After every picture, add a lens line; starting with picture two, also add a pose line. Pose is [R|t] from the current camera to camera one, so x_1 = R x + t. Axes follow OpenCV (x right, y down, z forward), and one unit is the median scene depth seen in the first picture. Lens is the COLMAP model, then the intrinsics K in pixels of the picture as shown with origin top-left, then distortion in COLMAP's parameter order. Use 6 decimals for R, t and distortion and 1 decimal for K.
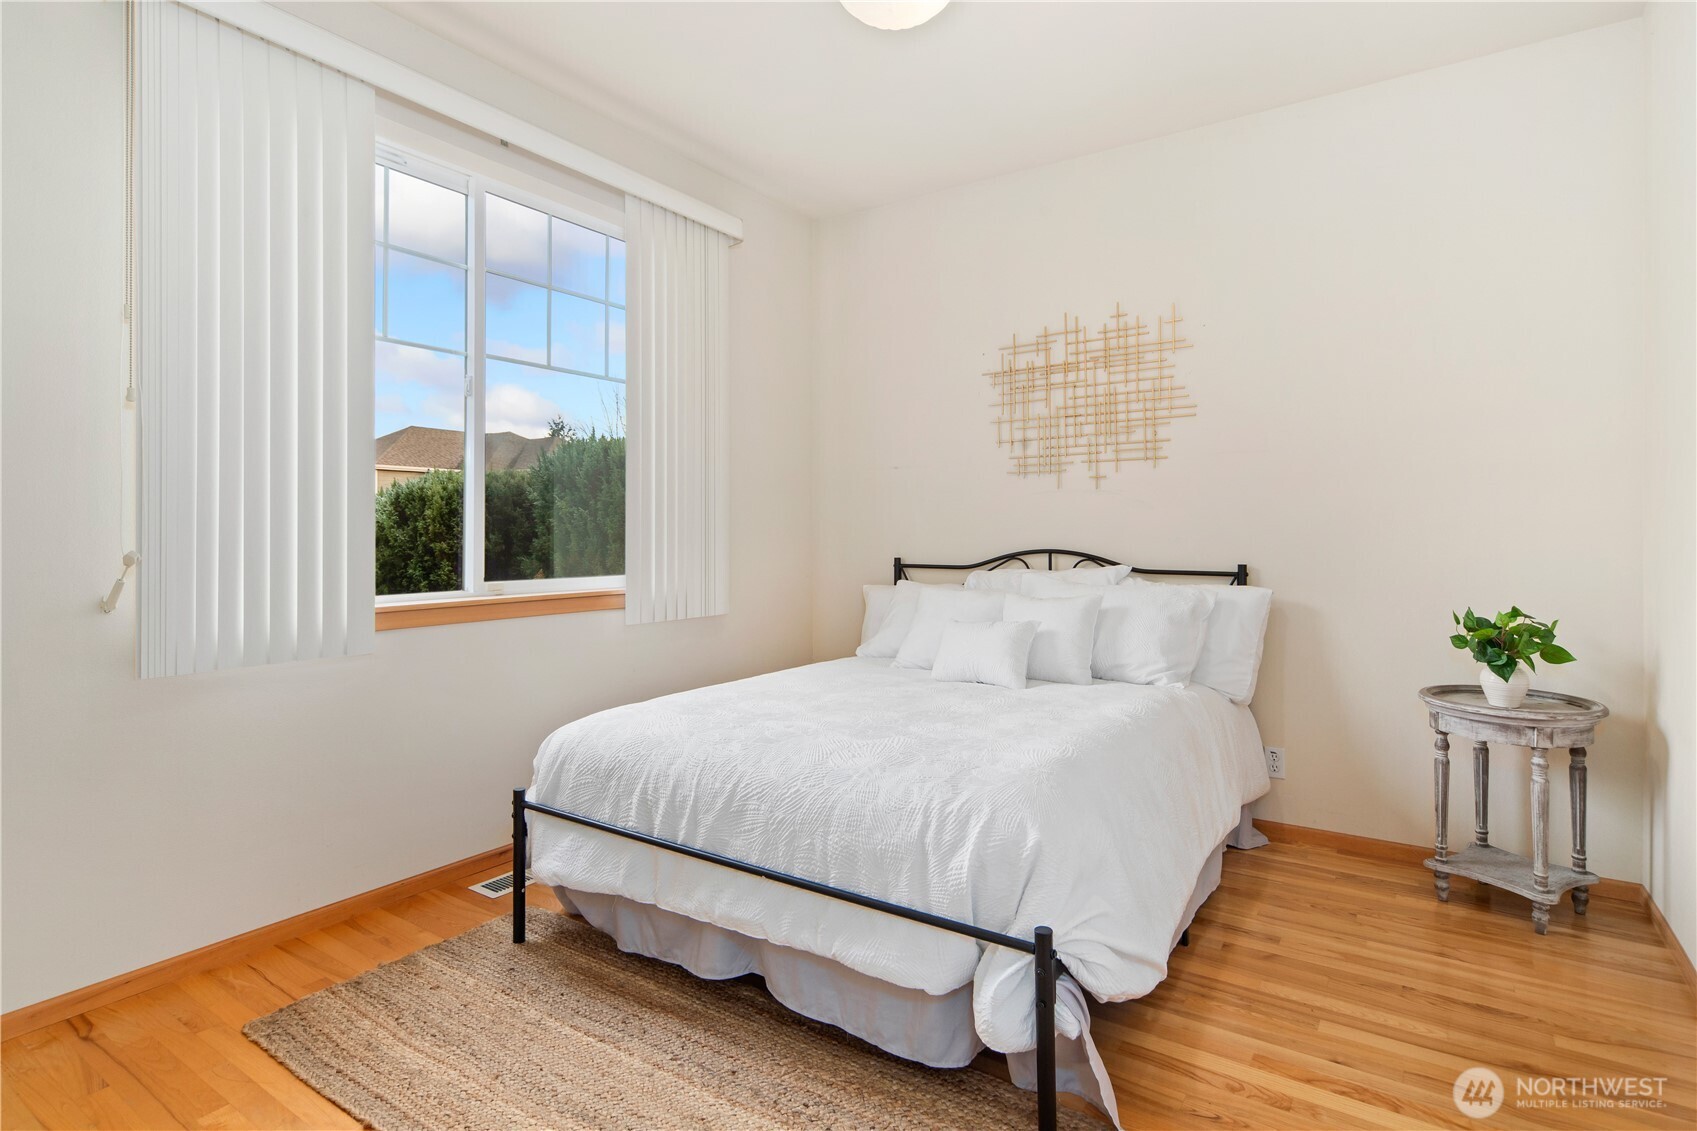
lens RADIAL K [[863.7, 0, 850.1], [0, 863.7, 540.7], [0, 0, 1]] dist [-0.000714, -0.000015]
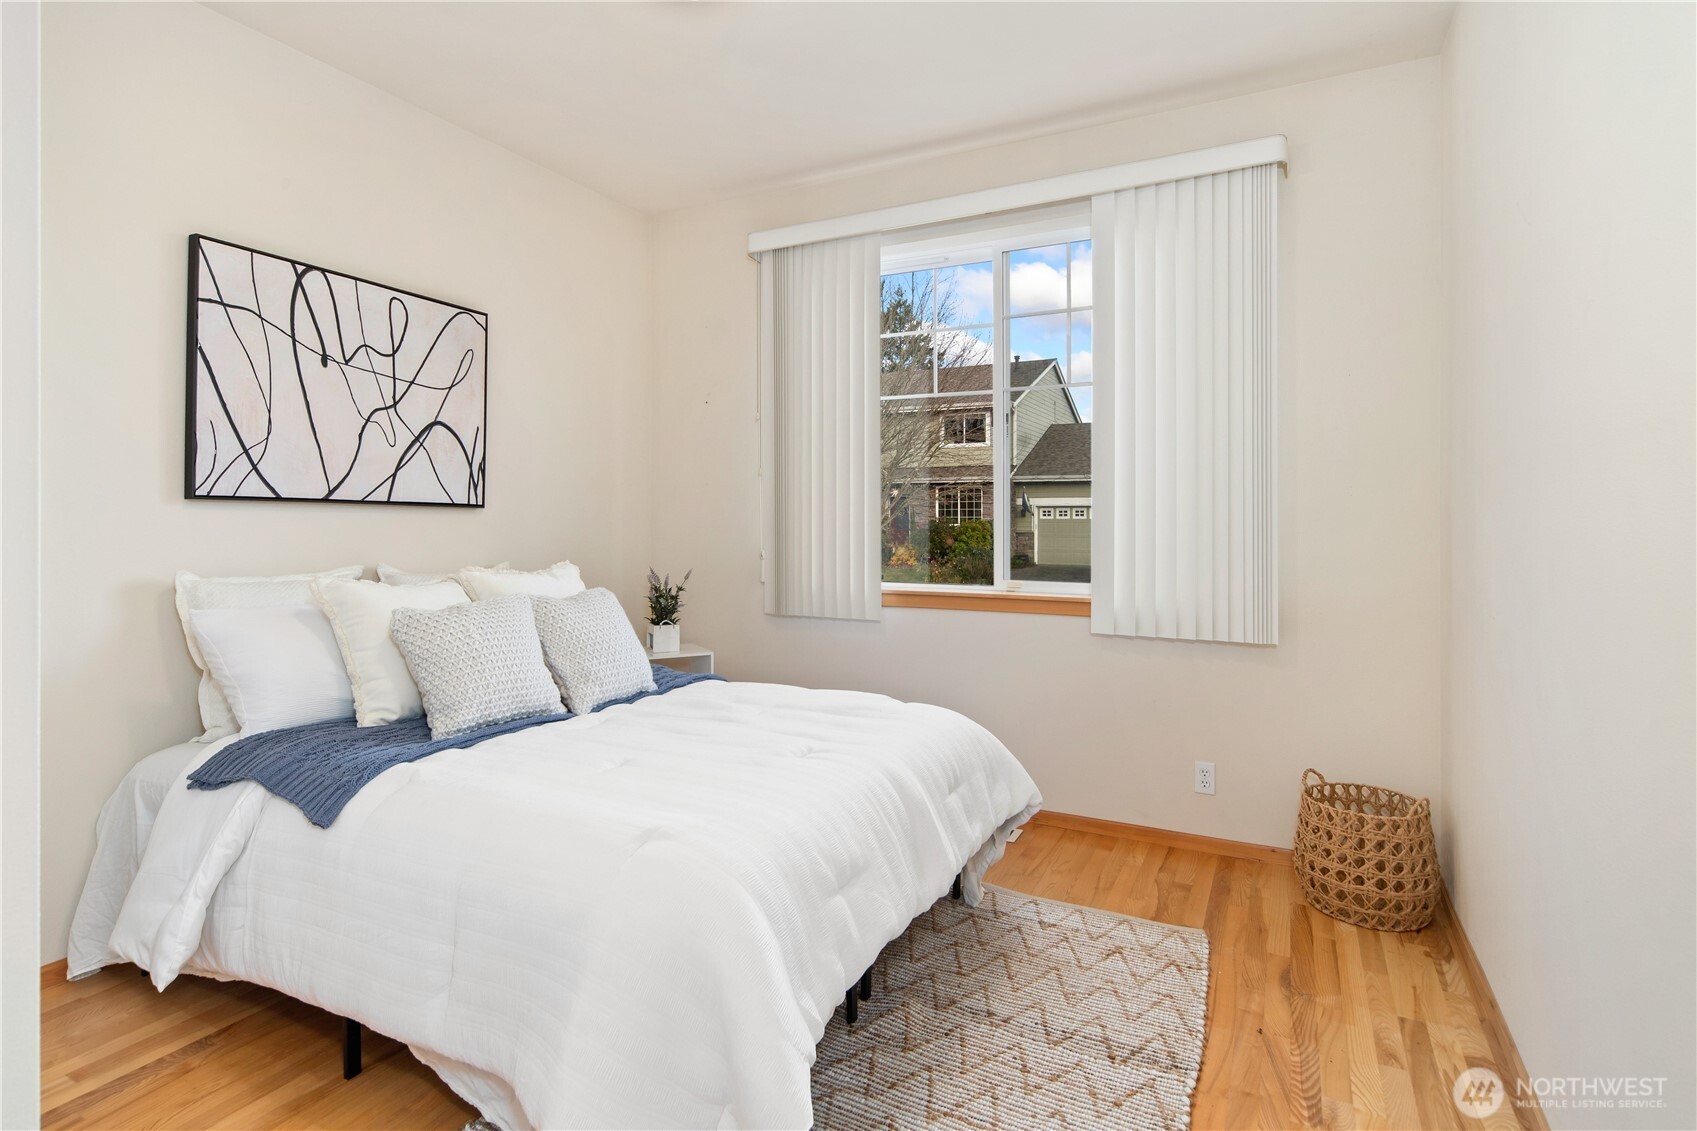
lens RADIAL K [[863.7, 0, 850.1], [0, 863.7, 540.7], [0, 0, 1]] dist [-0.000714, -0.000015]
pose [[0.117354, 0.022451, -0.992836, 0.738398], [-0.006962, 0.999738, 0.021785, -0.030276], [0.993066, 0.004356, 0.117479, 0.654298]]
